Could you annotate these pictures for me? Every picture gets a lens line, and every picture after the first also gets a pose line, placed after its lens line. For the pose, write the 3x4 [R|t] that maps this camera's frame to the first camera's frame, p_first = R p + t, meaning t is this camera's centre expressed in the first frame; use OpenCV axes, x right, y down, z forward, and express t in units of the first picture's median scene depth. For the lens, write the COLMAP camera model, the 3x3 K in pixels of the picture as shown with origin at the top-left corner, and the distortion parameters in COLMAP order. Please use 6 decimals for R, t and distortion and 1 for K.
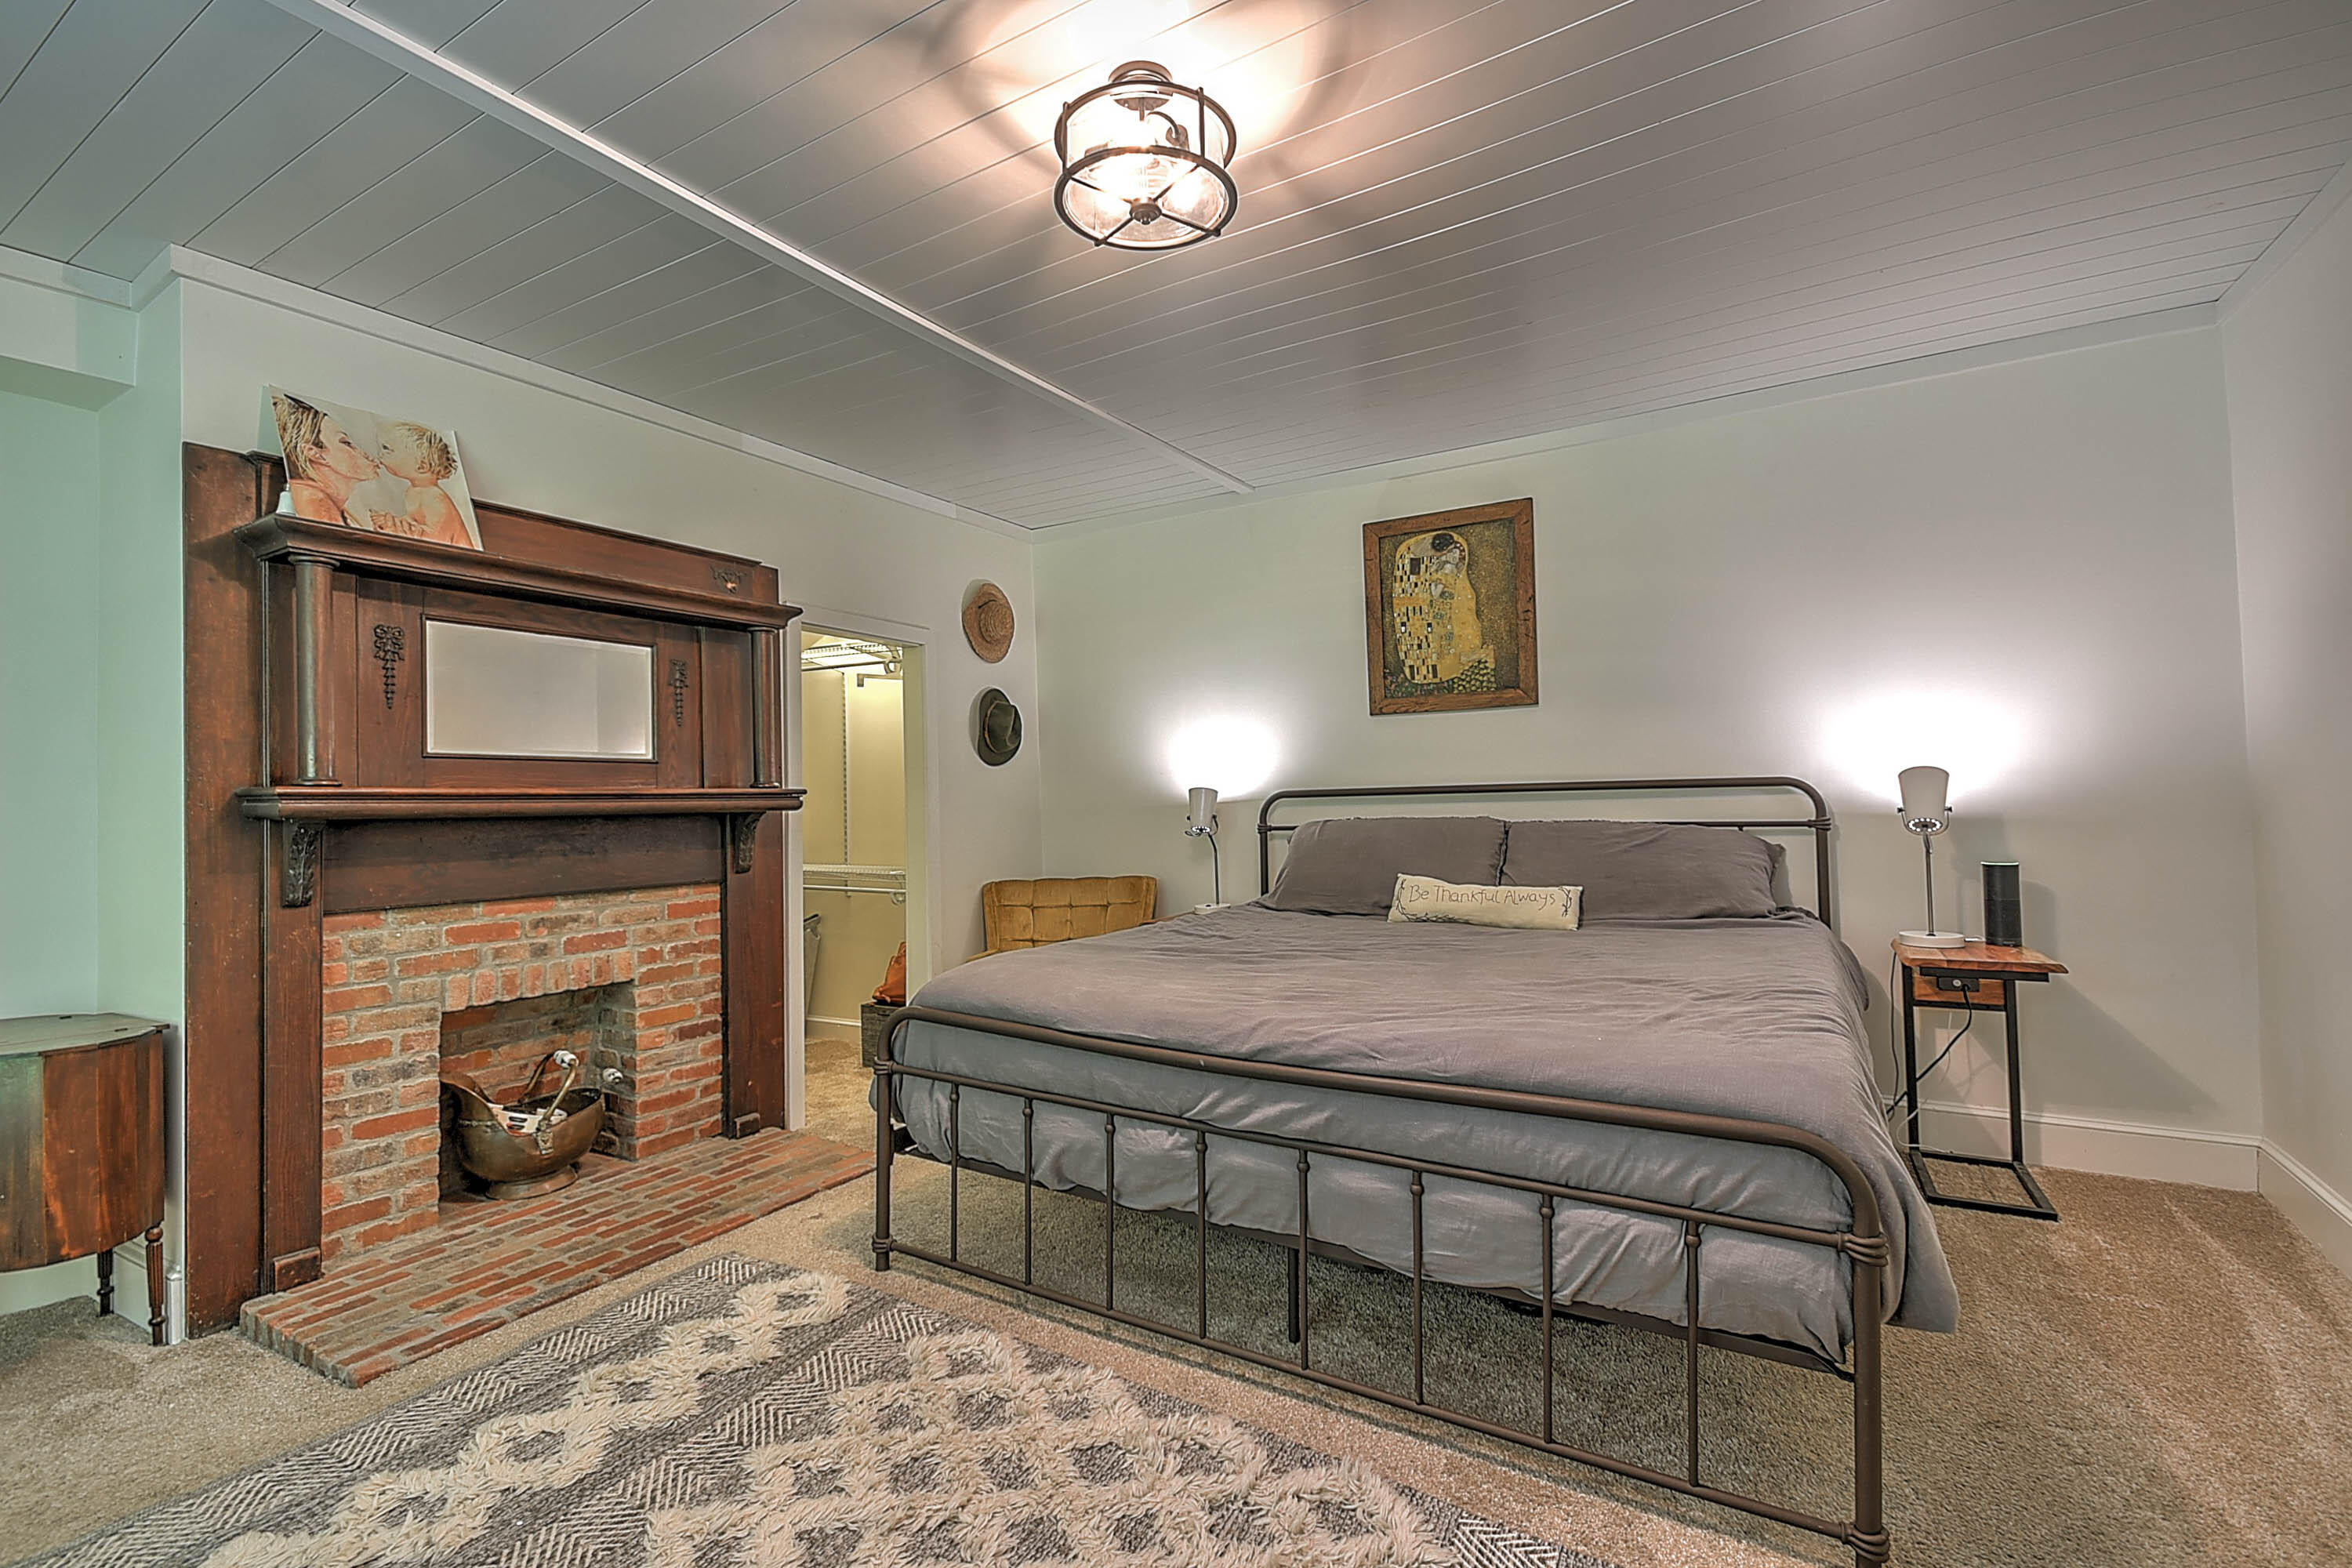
lens RADIAL K [[1036.4, 0, 1169.8], [0, 1036.4, 788.4], [0, 0, 1]] dist [0.000230, 0.012222]
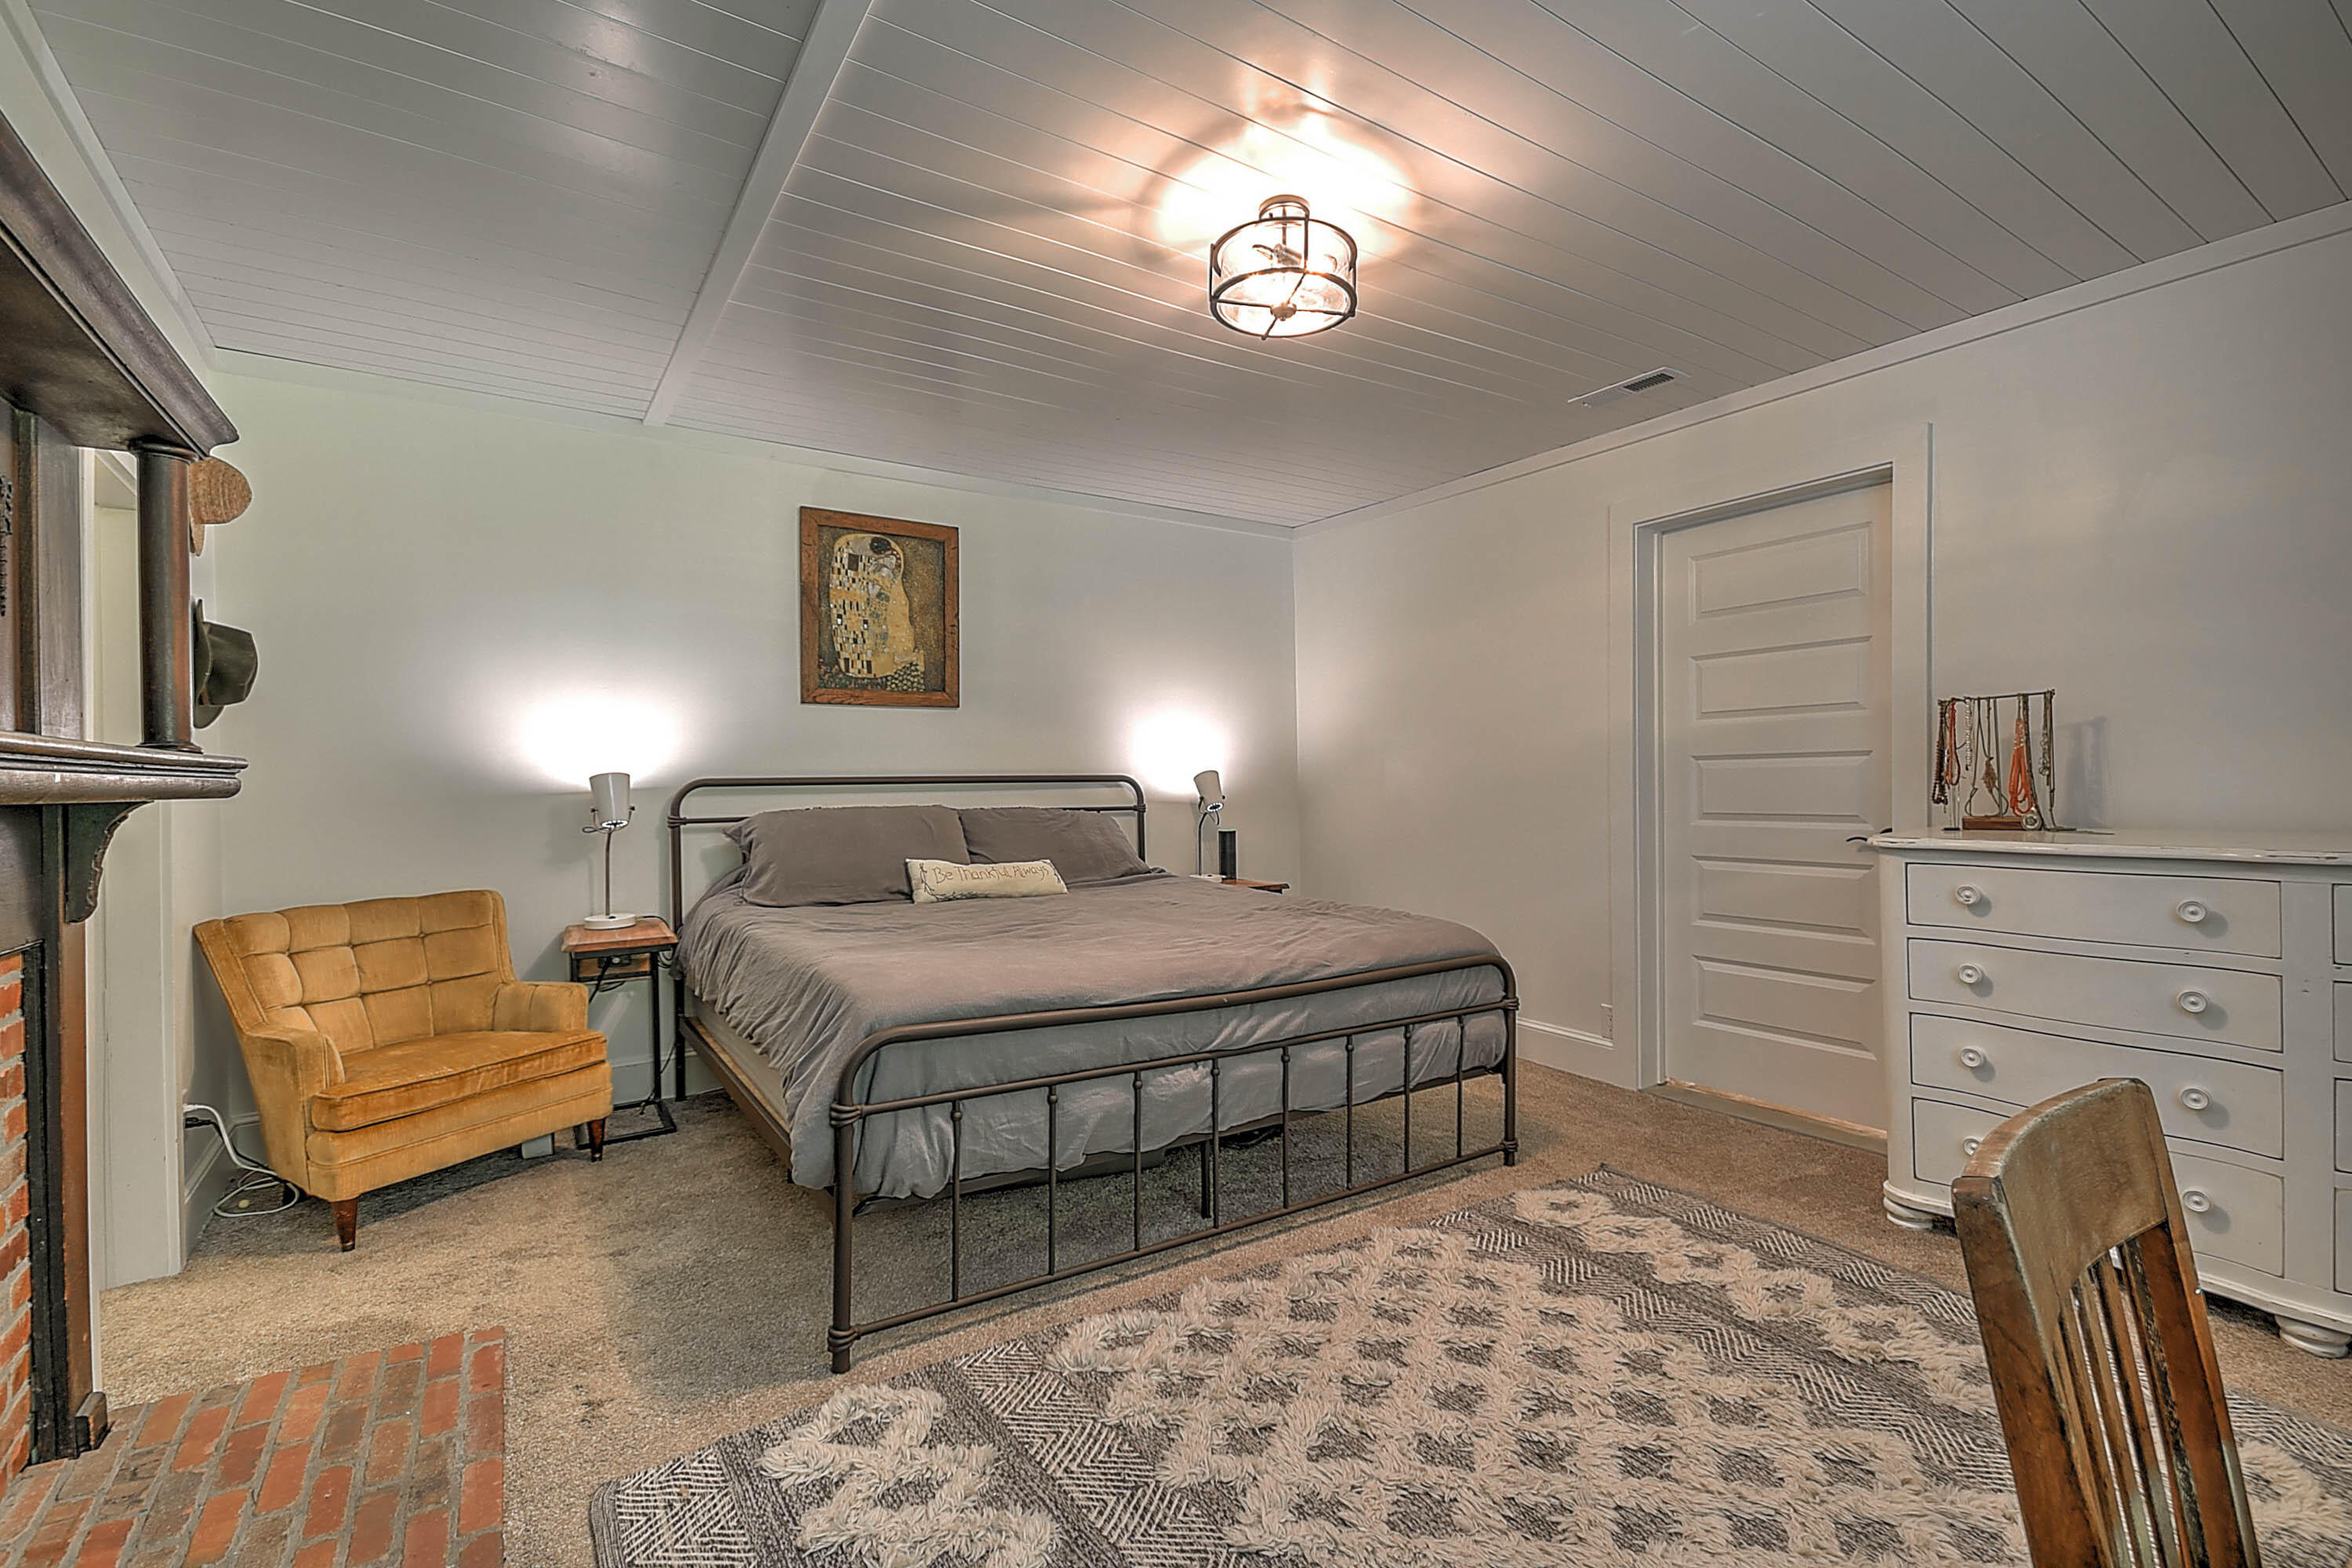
lens RADIAL K [[1026.9, 0, 1192.1], [0, 1026.9, 788.9], [0, 0, 1]] dist [0.022457, -0.015072]
pose [[0.431425, 0.008492, 0.902109, -0.635529], [-0.012048, 0.999921, -0.003651, 0.011644], [-0.902068, -0.009293, 0.431493, 0.301539]]
